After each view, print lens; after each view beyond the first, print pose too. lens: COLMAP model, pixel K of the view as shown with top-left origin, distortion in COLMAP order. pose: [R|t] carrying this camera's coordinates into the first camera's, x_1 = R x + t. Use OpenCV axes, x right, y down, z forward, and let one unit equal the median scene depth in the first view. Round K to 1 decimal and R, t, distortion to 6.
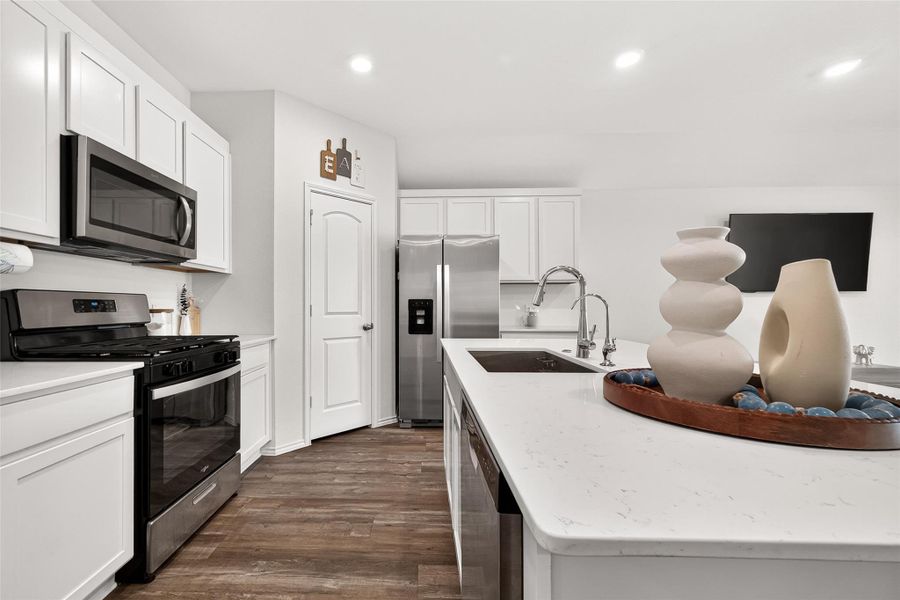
lens RADIAL K [[399.4, 0, 429.8], [0, 399.4, 303.1], [0, 0, 1]] dist [0.002704, -0.000212]
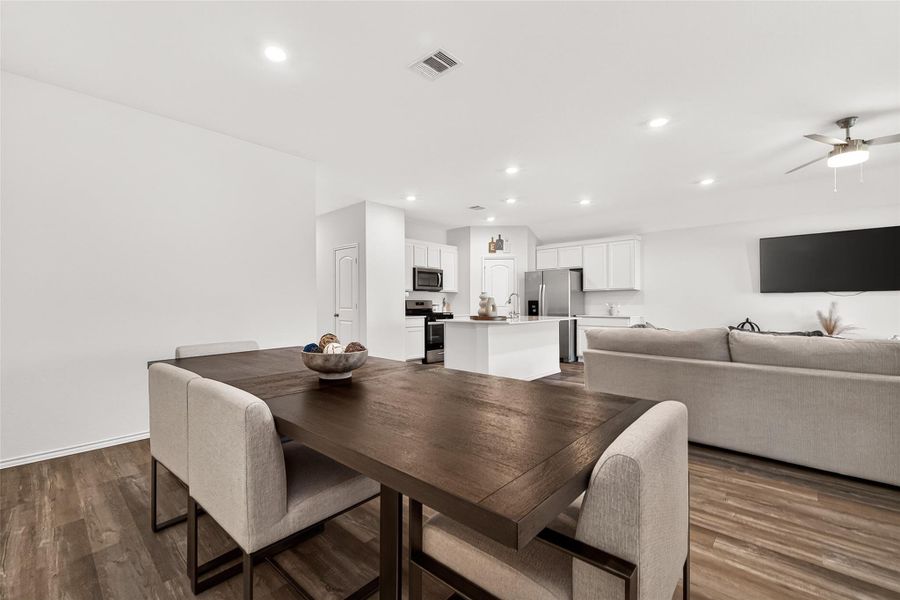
lens RADIAL K [[399.4, 0, 446.2], [0, 399.4, 302.2], [0, 0, 1]] dist [0.002704, -0.000212]
pose [[0.771265, -0.004490, -0.636498, 1.299950], [0.007316, 0.999972, 0.001811, -0.009070], [0.636472, -0.006054, 0.771276, -1.305037]]
